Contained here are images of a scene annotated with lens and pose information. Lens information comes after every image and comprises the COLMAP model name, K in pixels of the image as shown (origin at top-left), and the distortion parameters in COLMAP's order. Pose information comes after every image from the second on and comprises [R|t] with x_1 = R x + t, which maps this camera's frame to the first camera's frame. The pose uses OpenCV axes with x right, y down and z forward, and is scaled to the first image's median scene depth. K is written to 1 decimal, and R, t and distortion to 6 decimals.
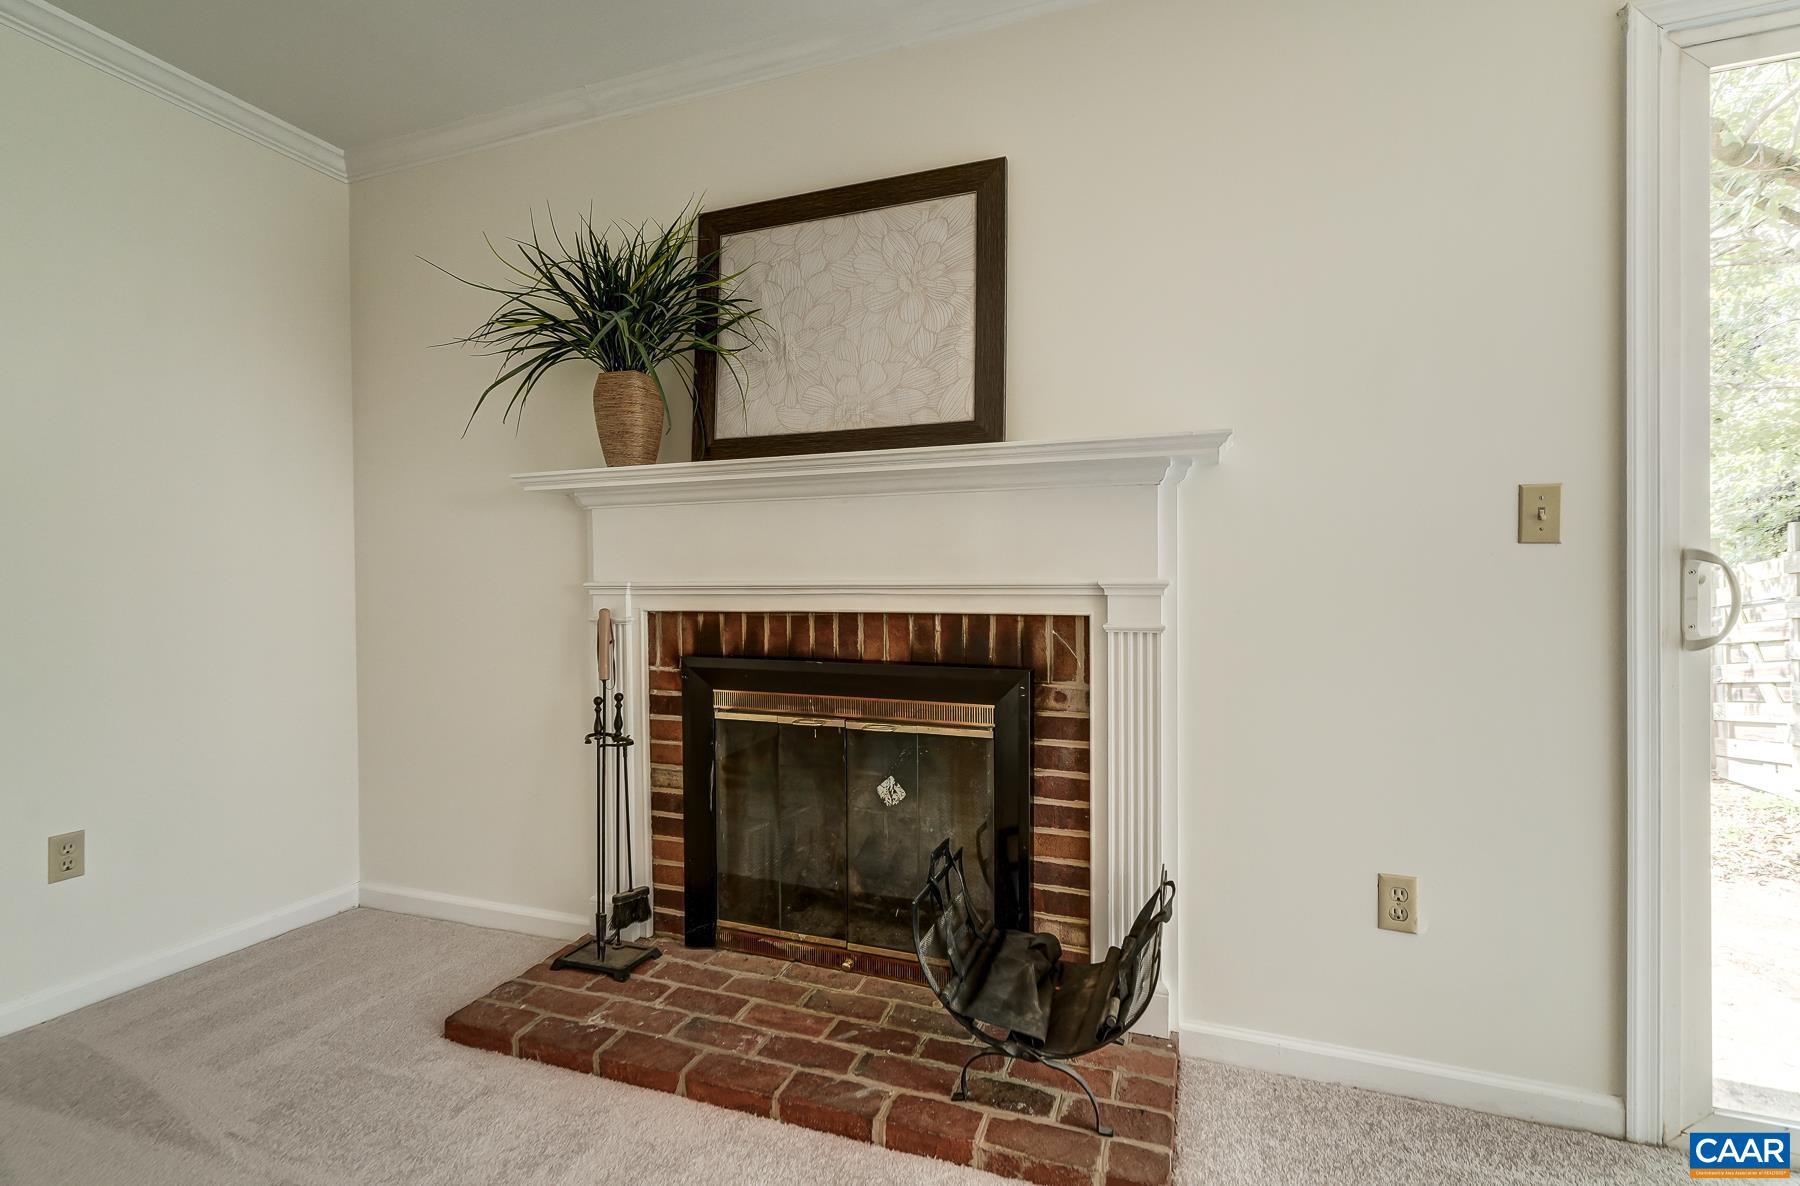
lens RADIAL K [[857.2, 0, 892.0], [0, 857.2, 590.6], [0, 0, 1]] dist [0.000362, 0.001462]
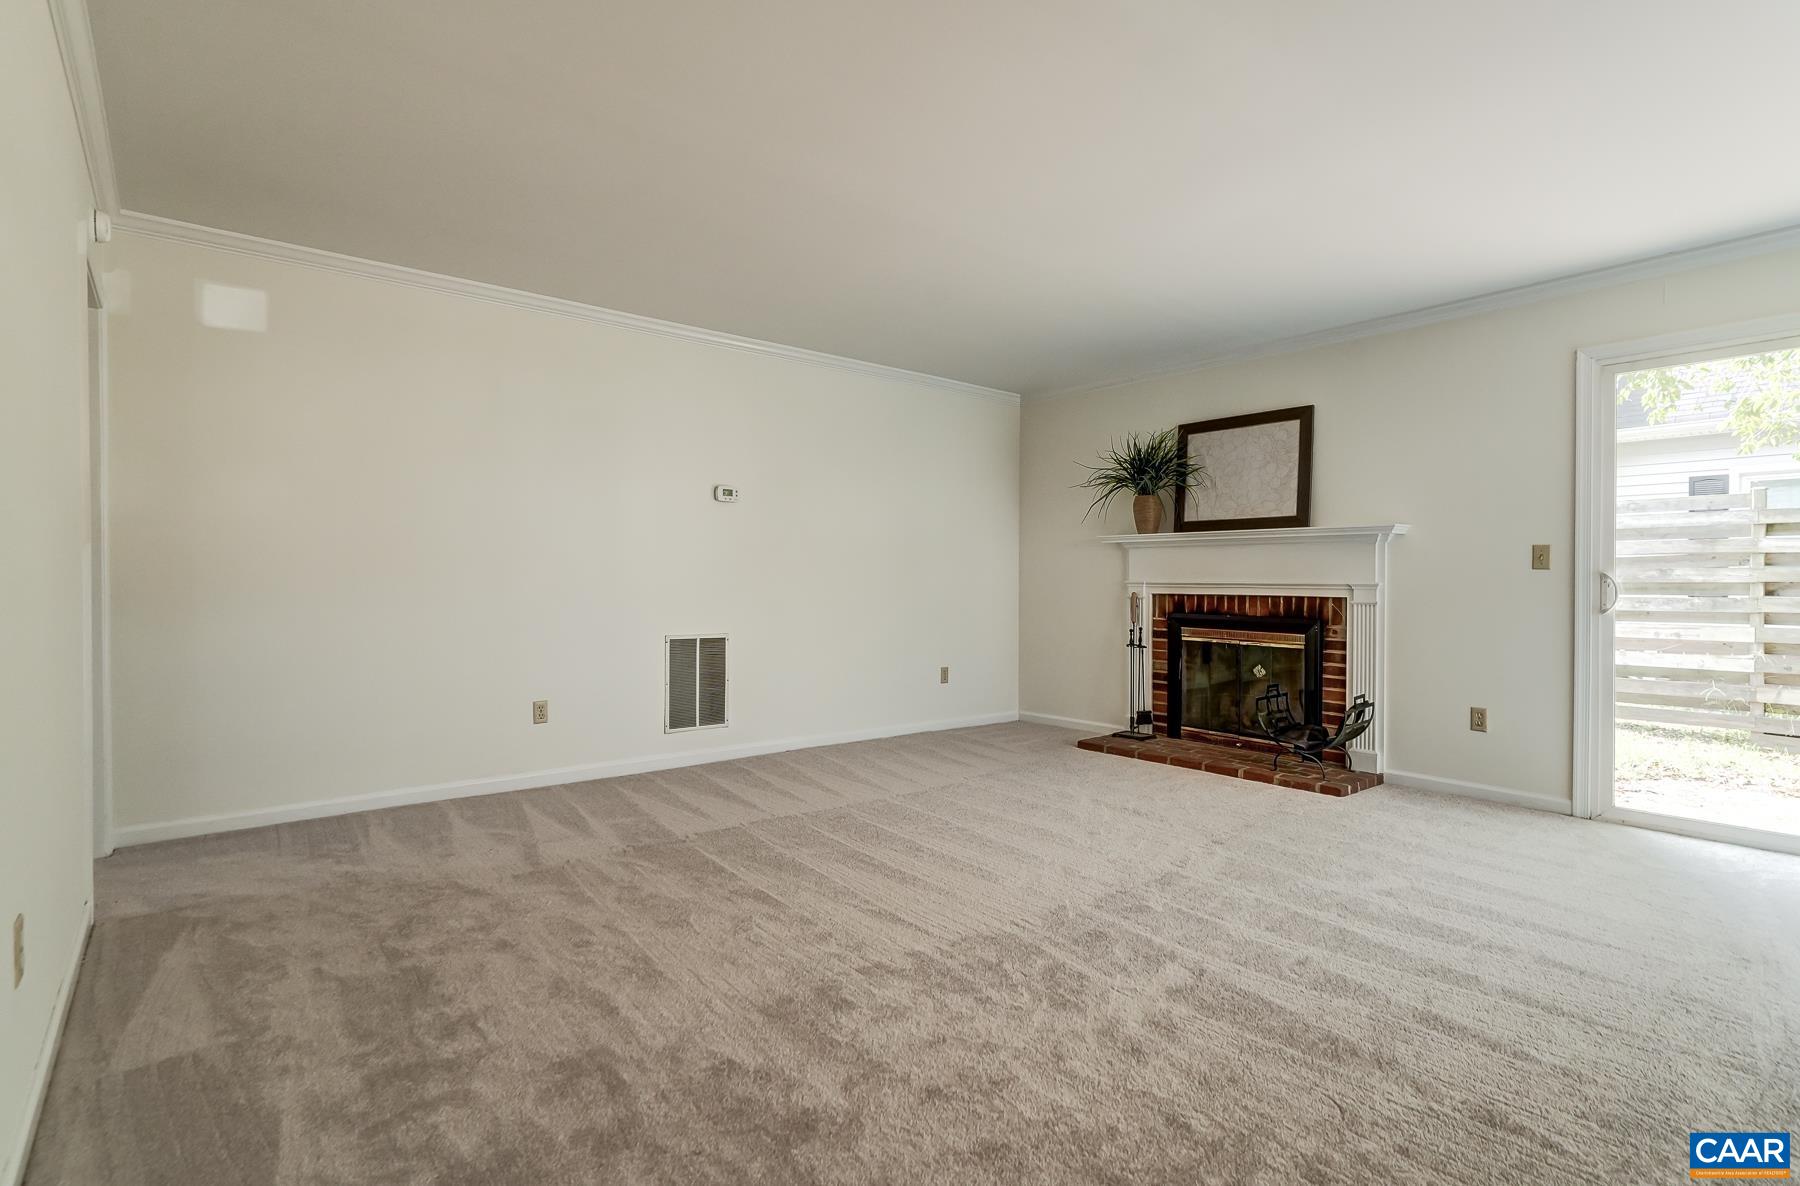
lens RADIAL K [[857.2, 0, 886.9], [0, 857.2, 585.5], [0, 0, 1]] dist [0.000362, 0.001462]
pose [[0.864197, 0.014040, -0.502957, 0.293462], [-0.017184, 0.999851, -0.001616, 0.019633], [0.502860, 0.010040, 0.864310, -1.540136]]
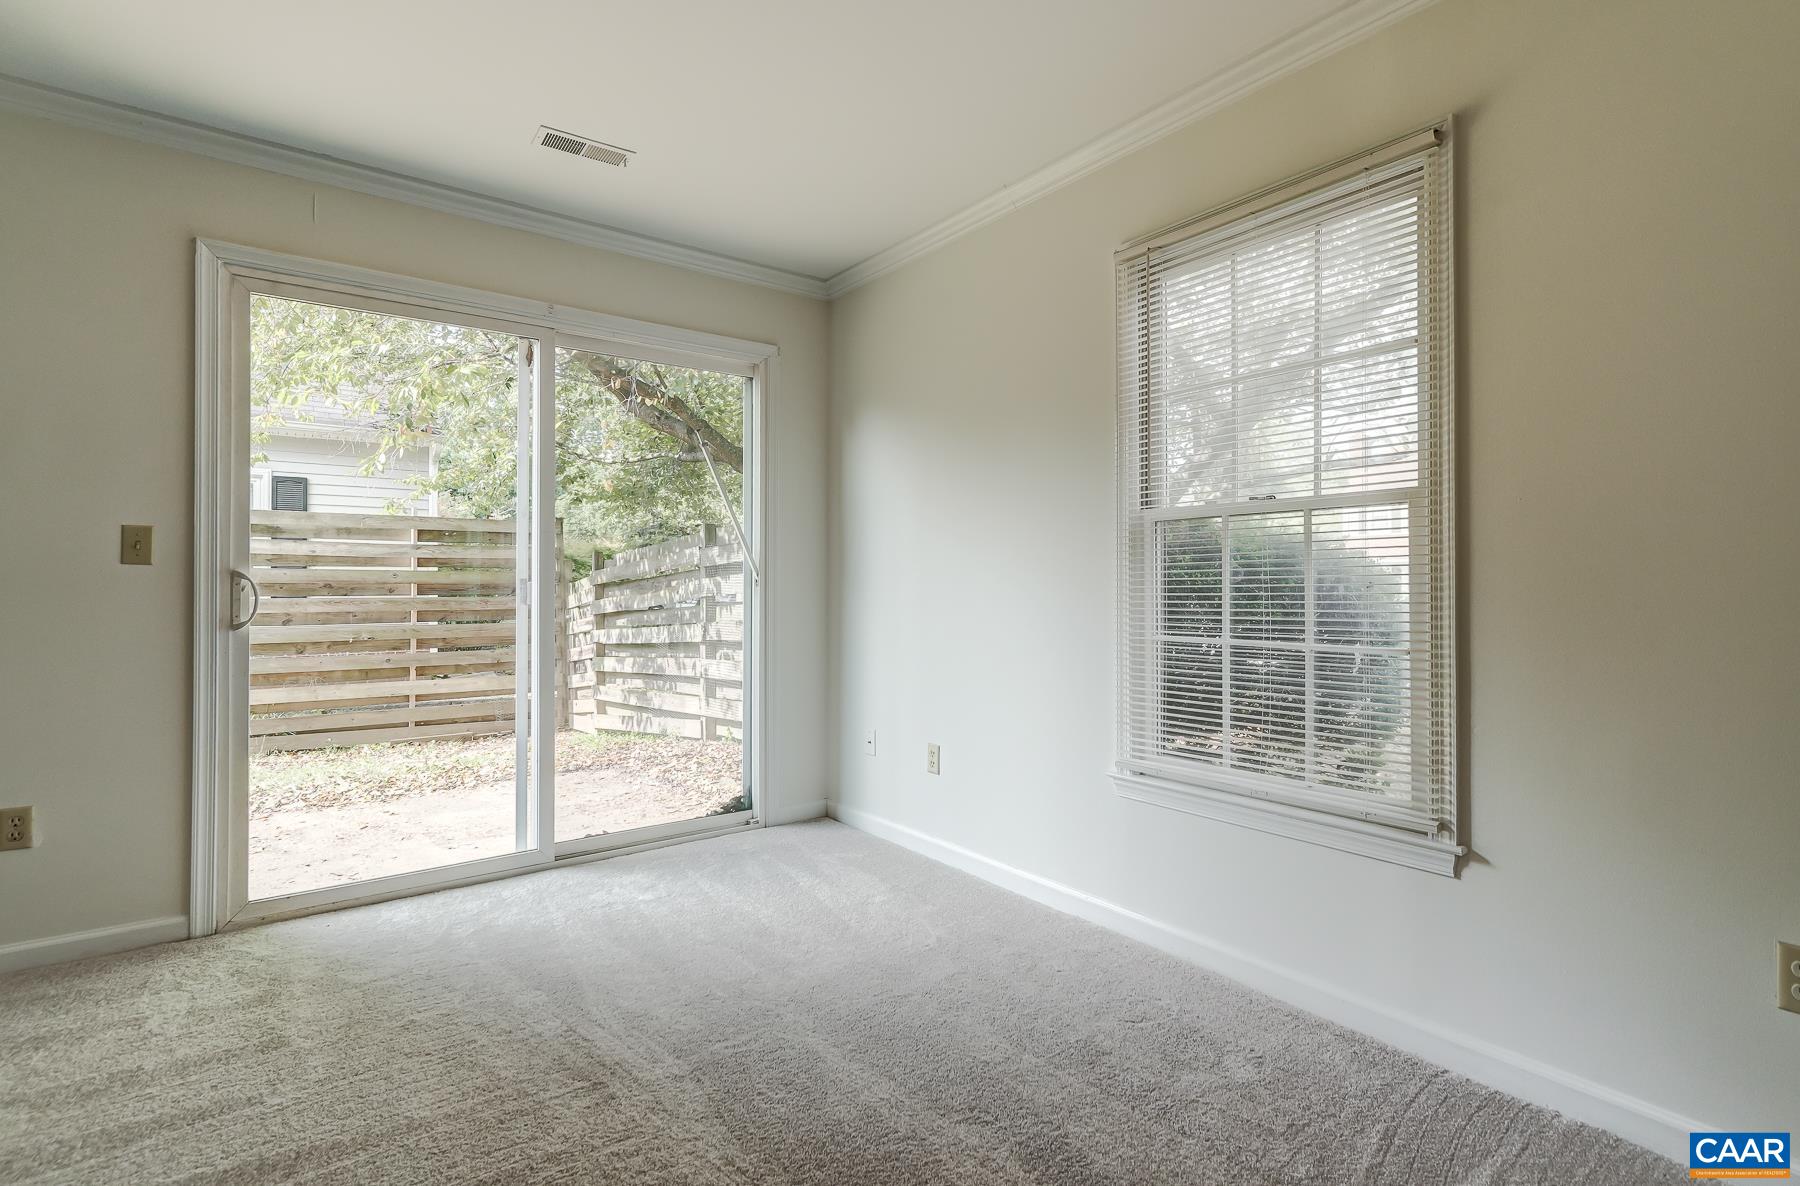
lens RADIAL K [[857.2, 0, 903.6], [0, 857.2, 573.8], [0, 0, 1]] dist [0.000362, 0.001462]
pose [[0.523916, 0.018017, 0.851579, 0.133630], [0.007598, 0.999638, -0.025824, 0.008544], [-0.851736, 0.020000, 0.523590, -0.731673]]
